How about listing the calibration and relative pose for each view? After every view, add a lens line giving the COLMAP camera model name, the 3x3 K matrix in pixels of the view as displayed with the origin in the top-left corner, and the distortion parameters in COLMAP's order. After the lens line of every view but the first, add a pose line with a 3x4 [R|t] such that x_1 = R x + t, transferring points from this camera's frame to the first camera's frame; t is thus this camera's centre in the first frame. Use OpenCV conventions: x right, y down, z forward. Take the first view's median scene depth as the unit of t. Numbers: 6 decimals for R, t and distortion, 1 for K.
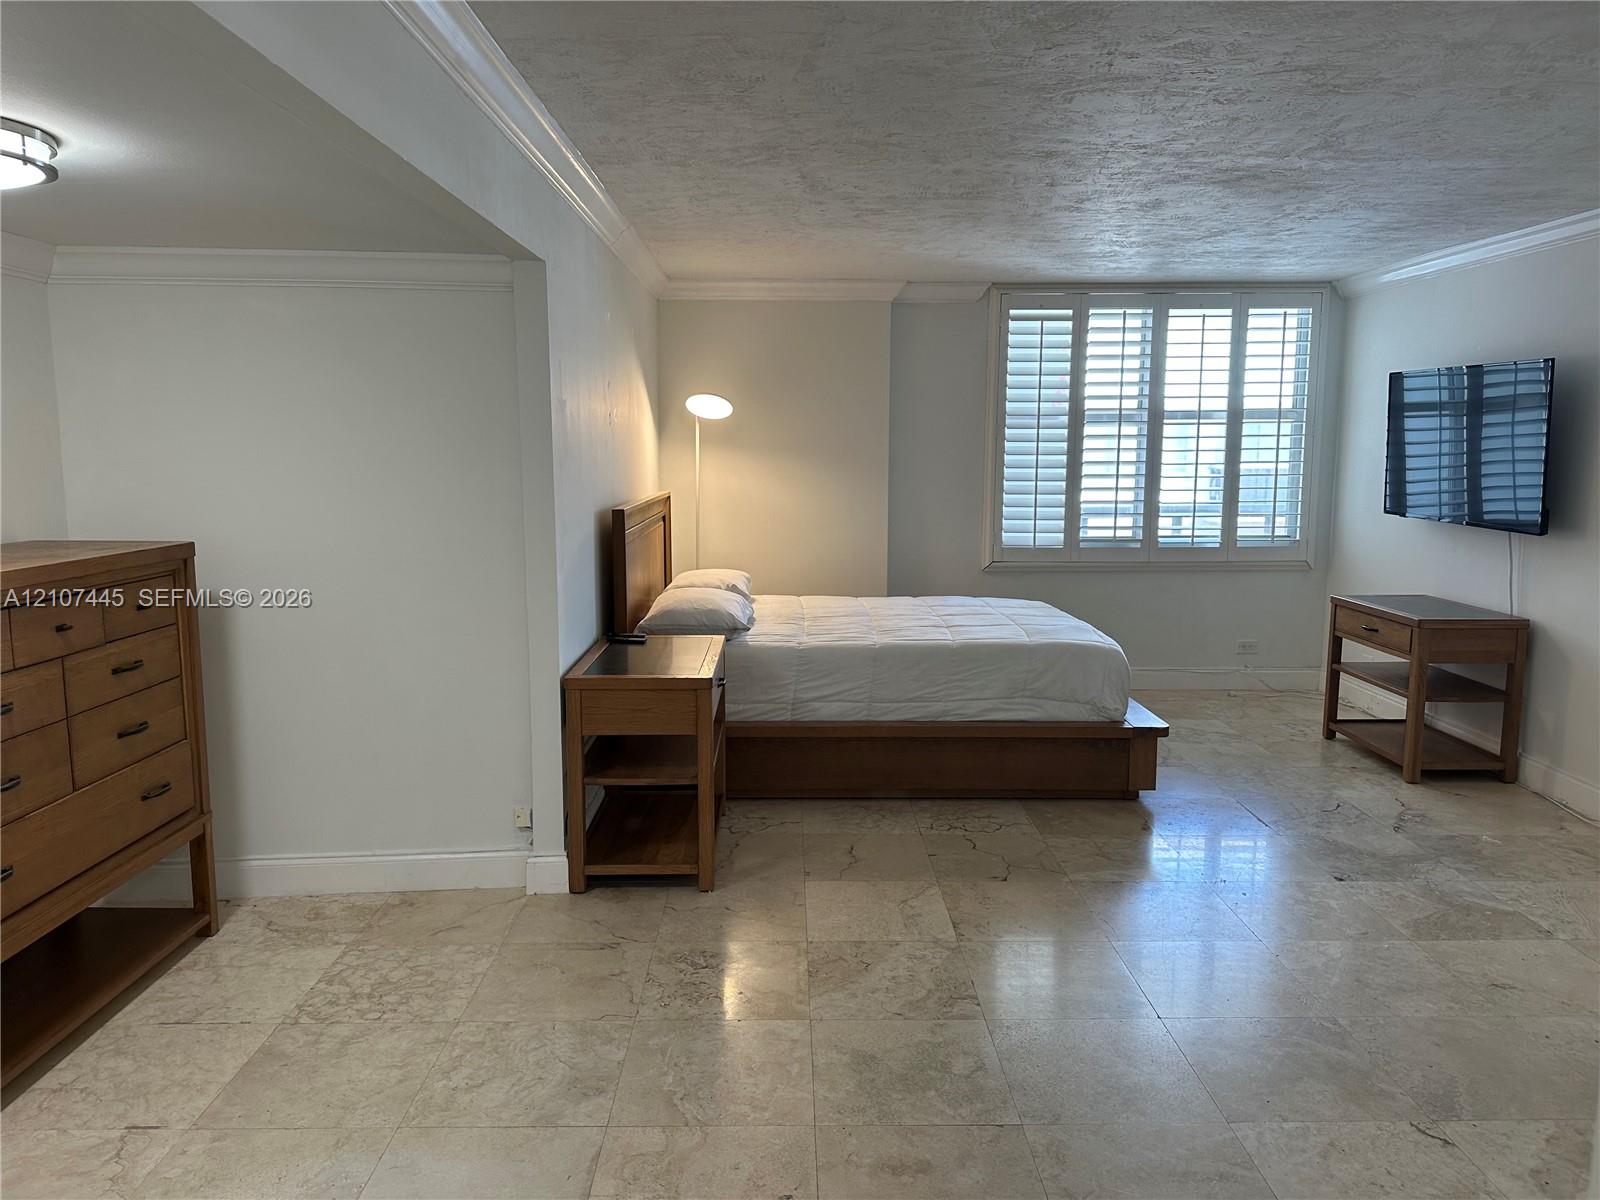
lens RADIAL K [[1108.8, 0, 829.8], [0, 1108.8, 571.4], [0, 0, 1]] dist [0.065603, -0.078573]
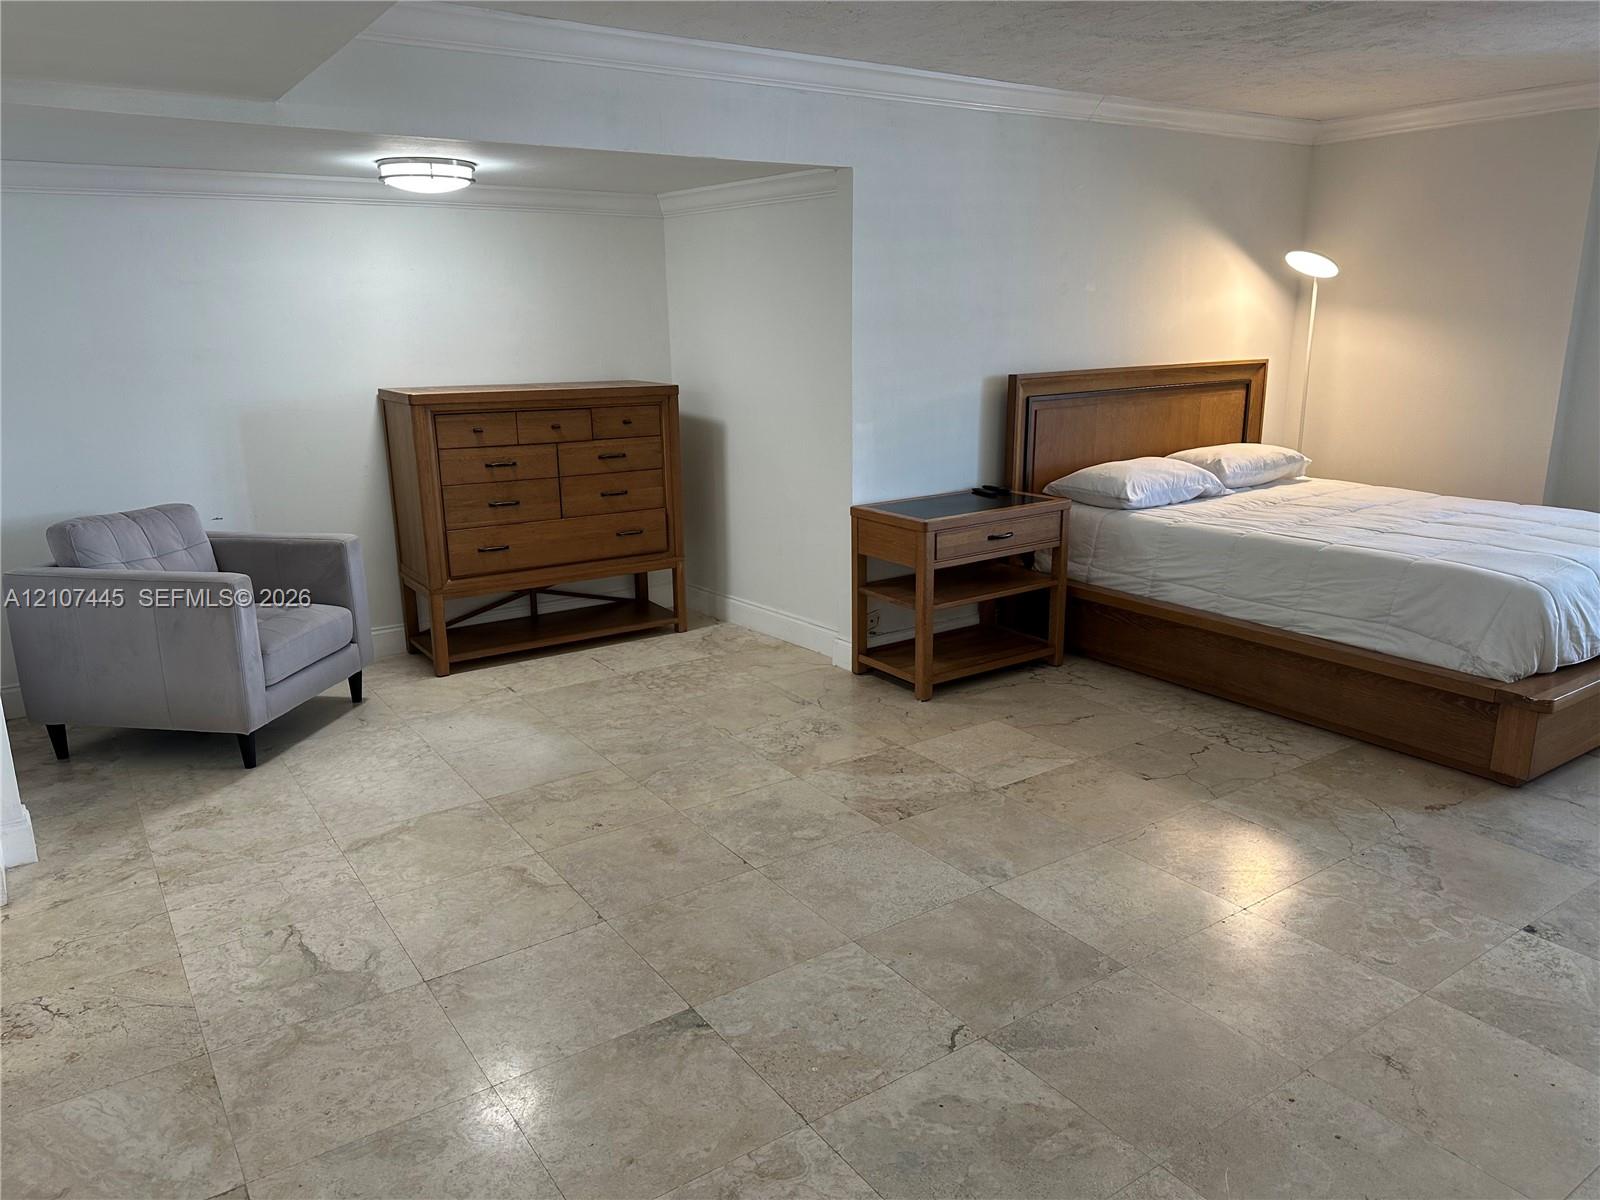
lens RADIAL K [[1108.8, 0, 790.0], [0, 1108.8, 589.5], [0, 0, 1]] dist [0.065603, -0.078573]
pose [[0.548692, 0.188738, -0.814441, 0.789633], [-0.079911, 0.981563, 0.173630, -0.026133], [0.832197, -0.030187, 0.553658, 0.235906]]
